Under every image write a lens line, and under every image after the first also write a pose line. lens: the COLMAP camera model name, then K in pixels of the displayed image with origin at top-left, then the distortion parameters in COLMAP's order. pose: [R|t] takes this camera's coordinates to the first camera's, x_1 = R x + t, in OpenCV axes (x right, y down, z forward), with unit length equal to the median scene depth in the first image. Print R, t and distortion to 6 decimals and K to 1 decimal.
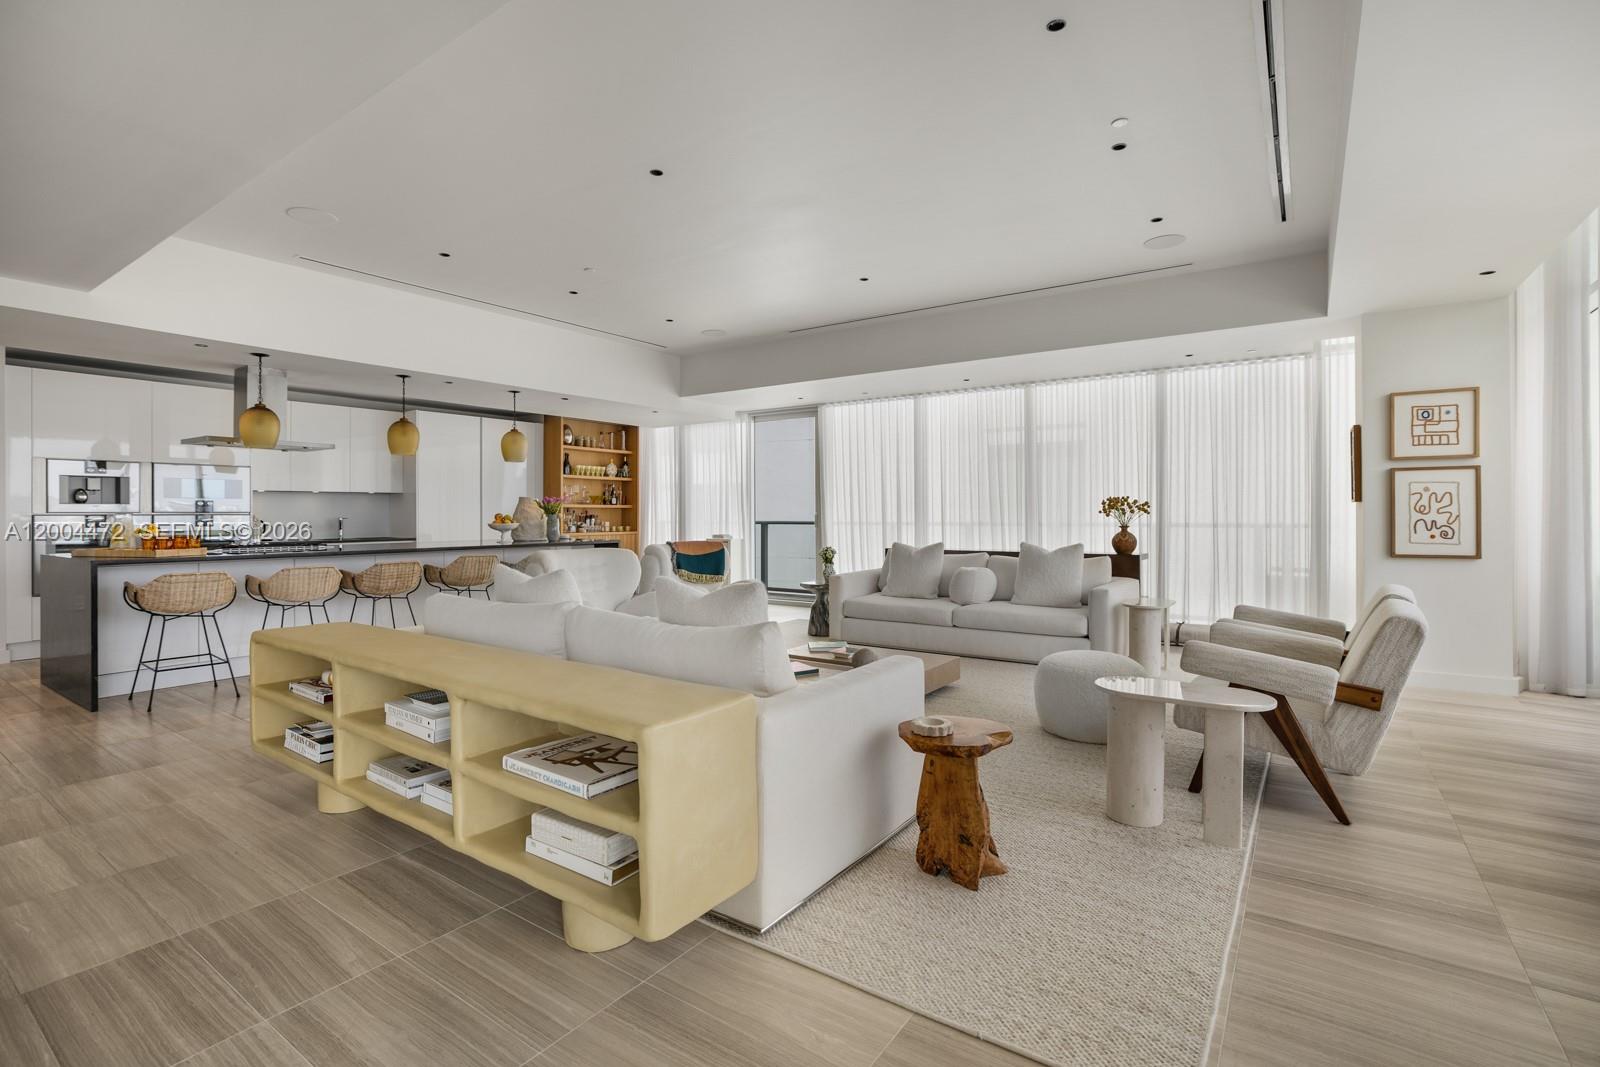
lens RADIAL K [[739.7, 0, 800.5], [0, 739.7, 517.0], [0, 0, 1]] dist [-0.023379, -0.000014]
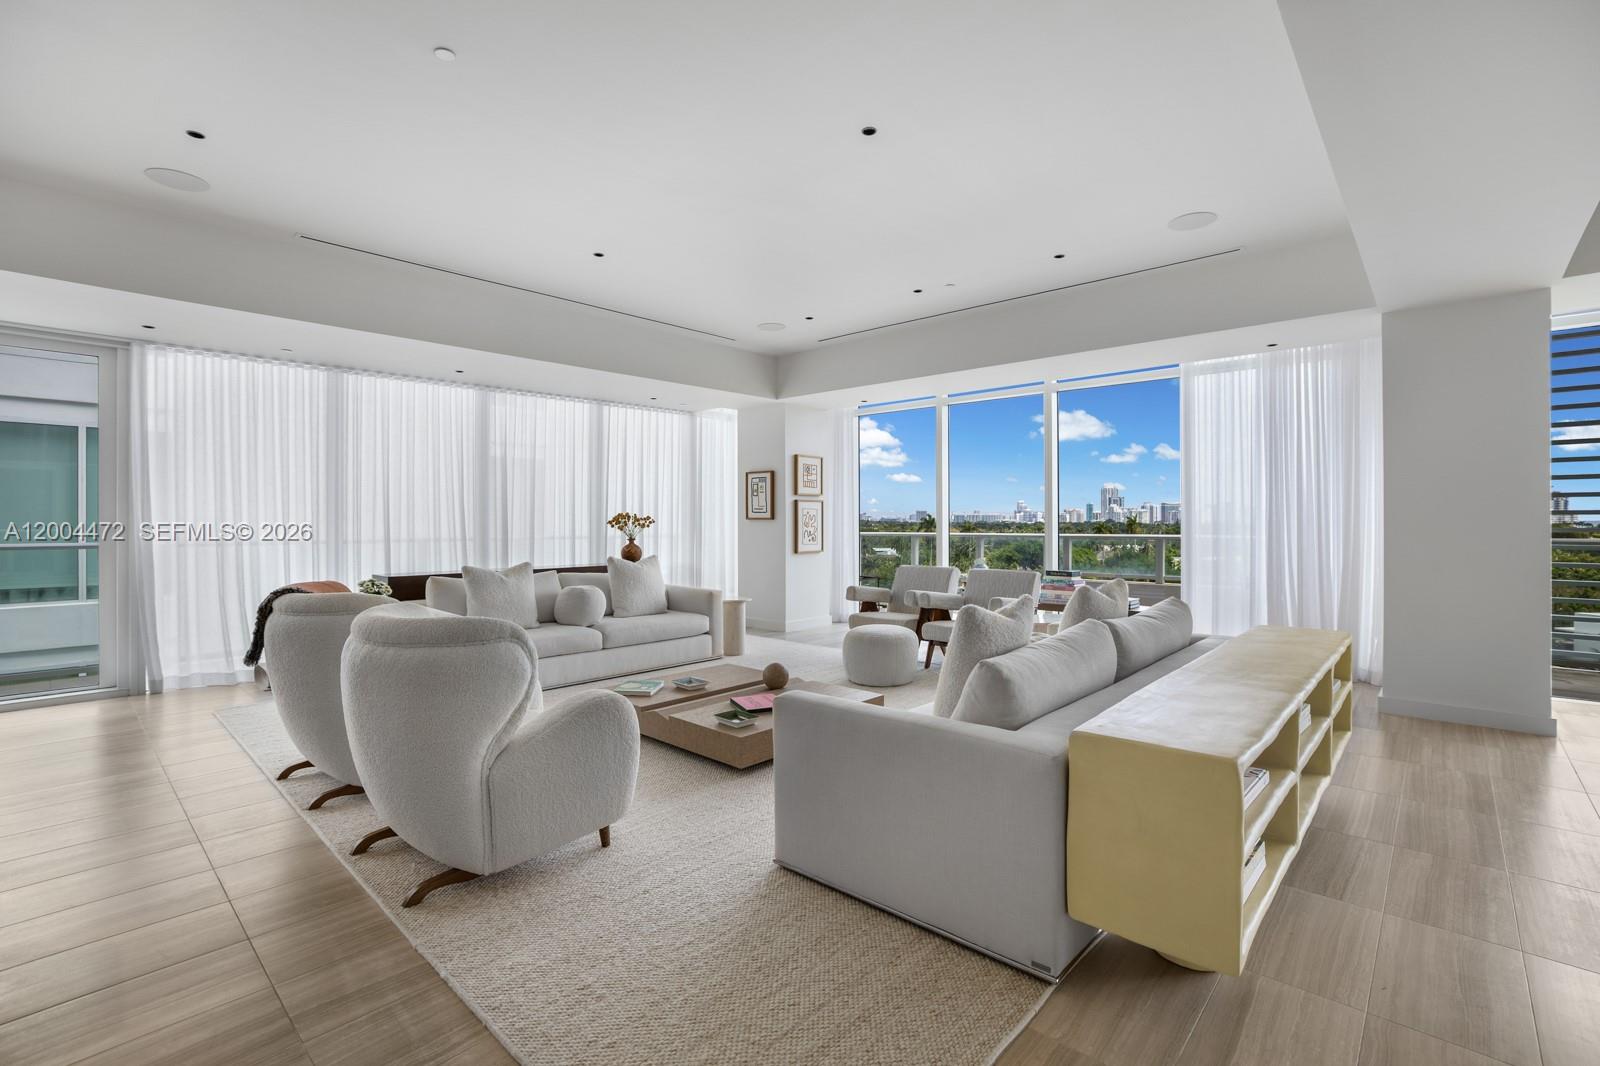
lens RADIAL K [[722.2, 0, 798.1], [0, 722.2, 505.7], [0, 0, 1]] dist [-0.016711, 0.000344]
pose [[0.138735, 0.023220, 0.990057, -0.642468], [0.006036, 0.999687, -0.024292, -0.010493], [-0.990311, 0.009346, 0.138551, 0.605239]]
